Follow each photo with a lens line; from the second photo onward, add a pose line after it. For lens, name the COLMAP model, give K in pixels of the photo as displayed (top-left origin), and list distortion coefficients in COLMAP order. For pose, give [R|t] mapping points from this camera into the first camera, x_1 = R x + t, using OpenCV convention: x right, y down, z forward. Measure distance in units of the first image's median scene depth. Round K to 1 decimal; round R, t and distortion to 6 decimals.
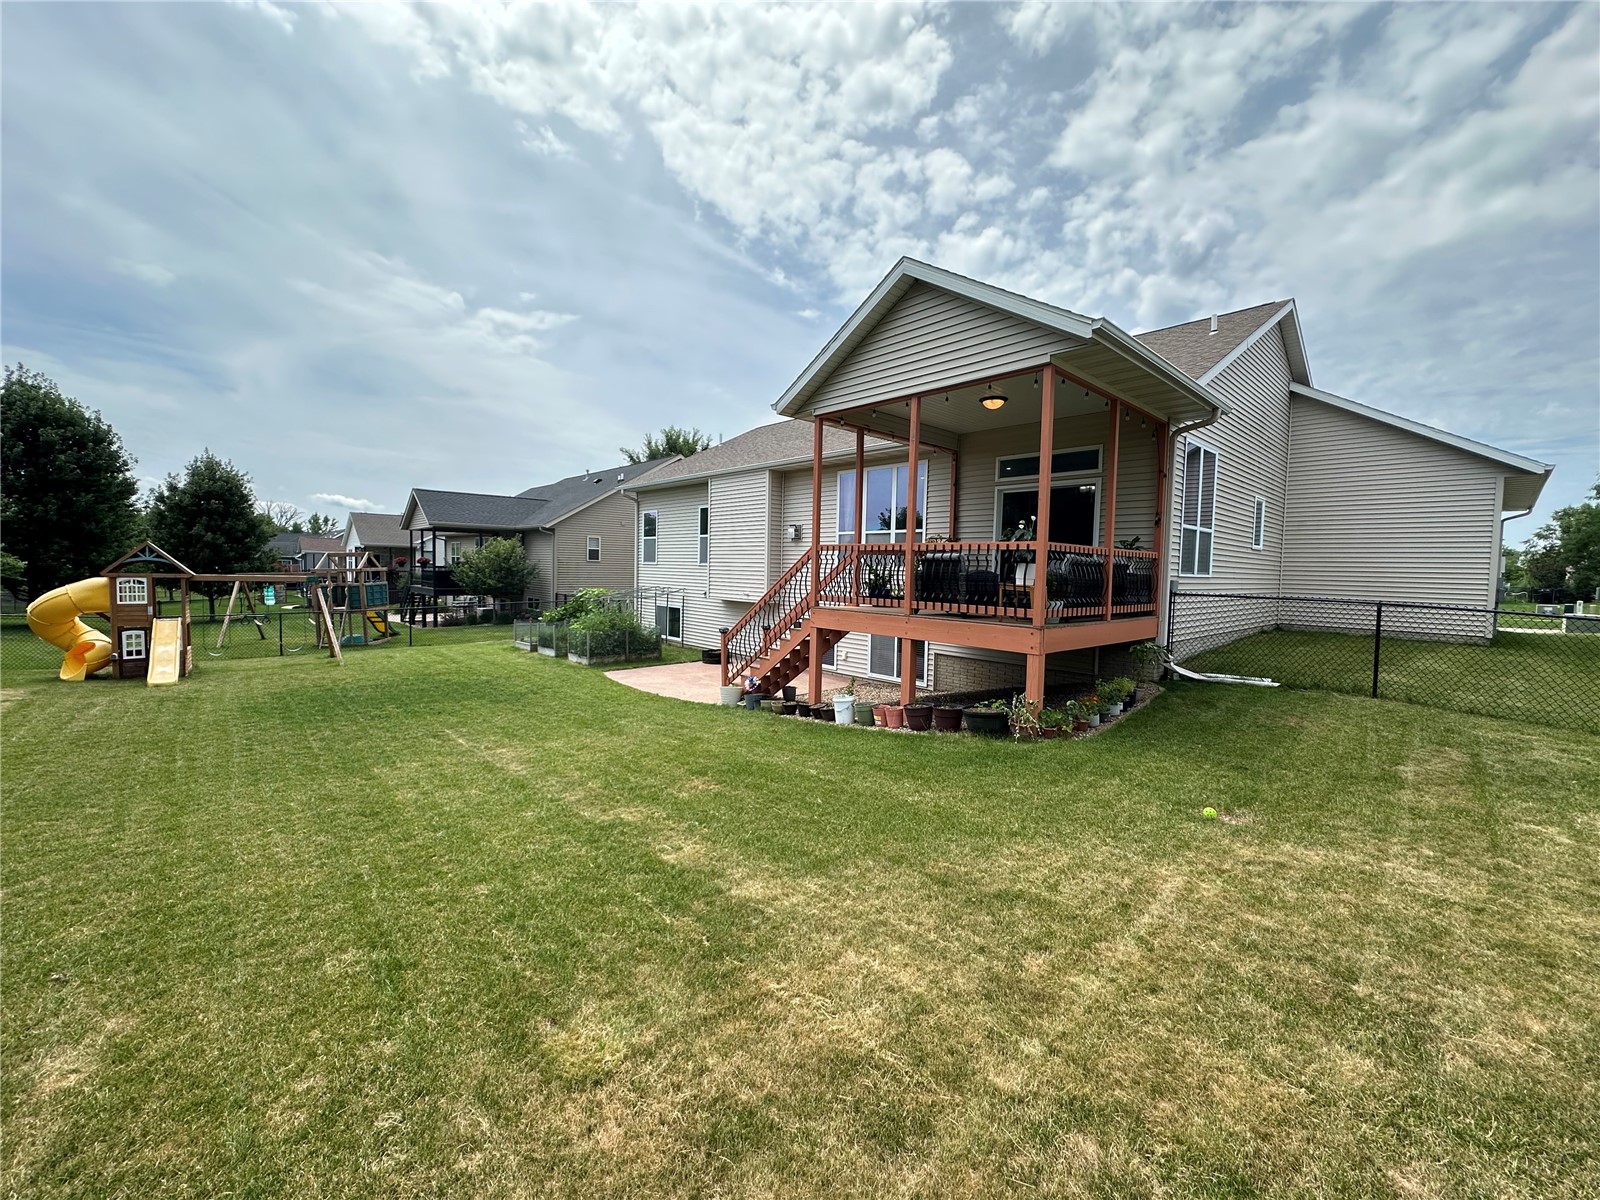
lens RADIAL K [[655.0, 0, 800.0], [0, 655.0, 600.0], [0, 0, 1]] dist [-0.001460, 0.000047]
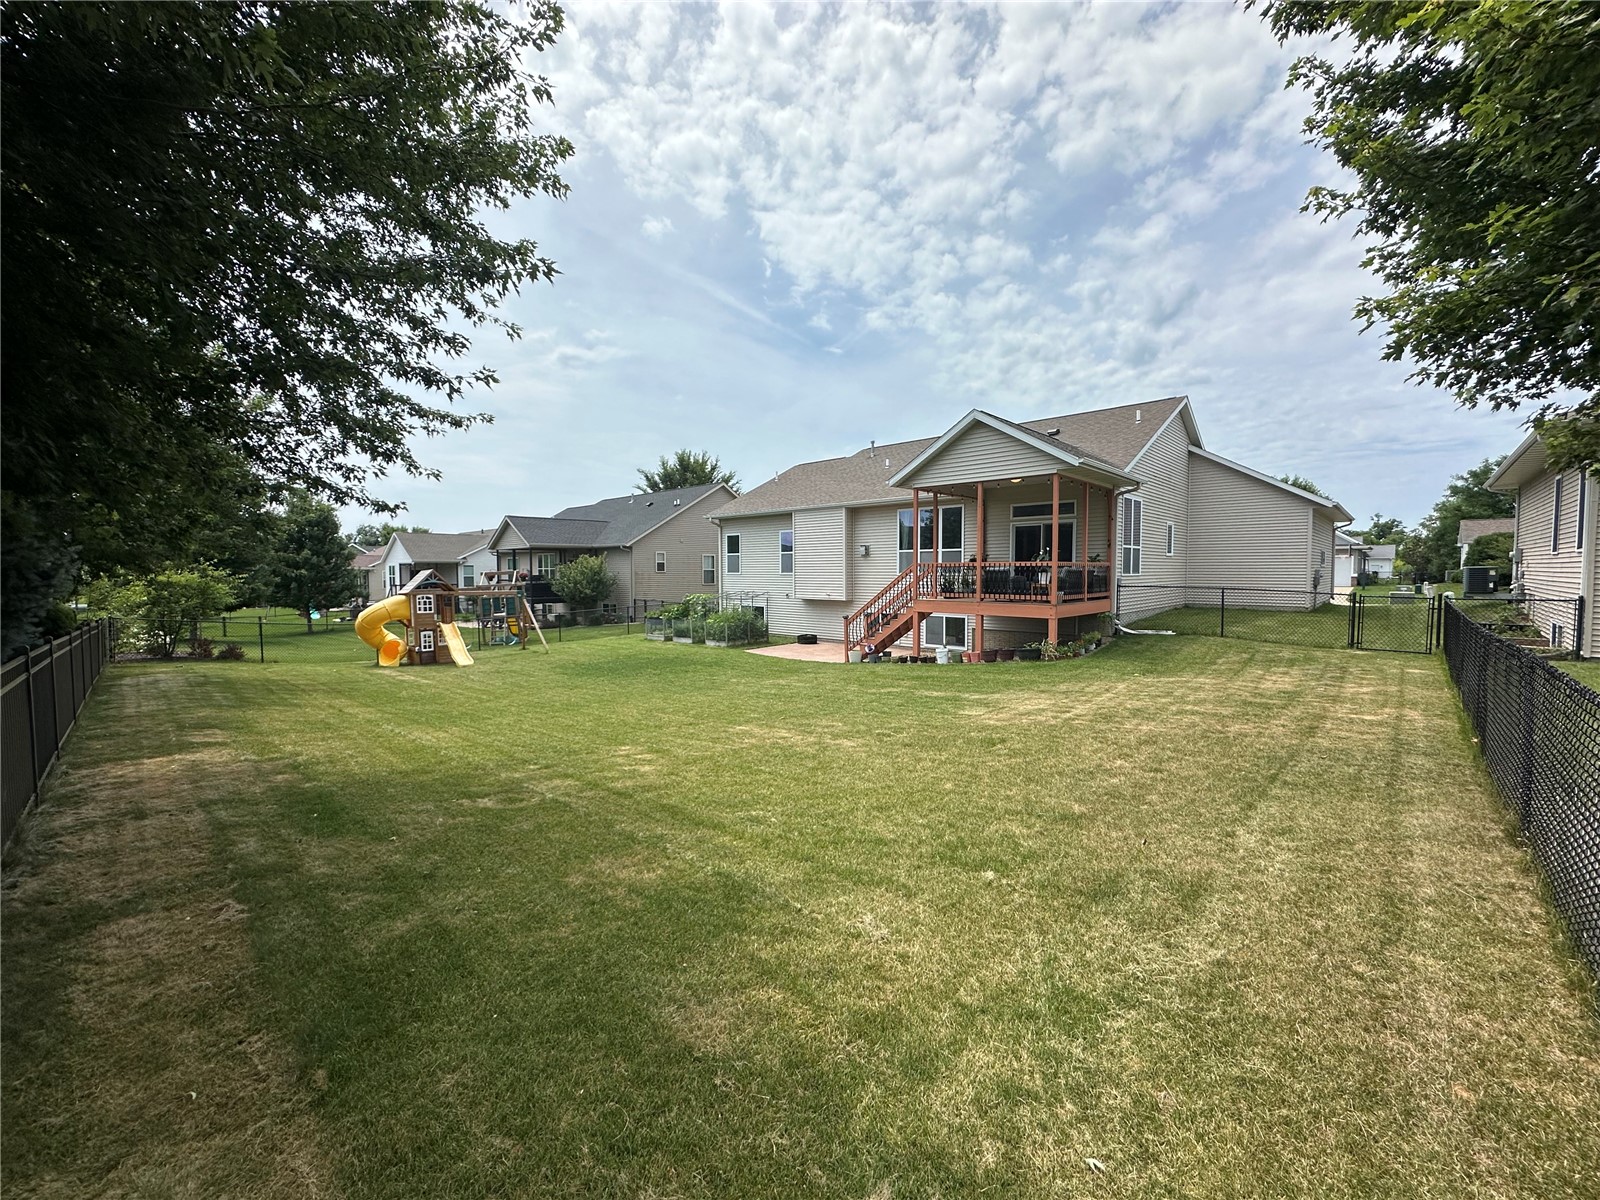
lens RADIAL K [[655.0, 0, 800.0], [0, 655.0, 600.0], [0, 0, 1]] dist [-0.001460, 0.000047]
pose [[0.997480, -0.030150, 0.064226, -0.340152], [0.030224, 0.999543, -0.000174, 0.002366], [-0.064192, 0.002115, 0.997935, -0.597342]]
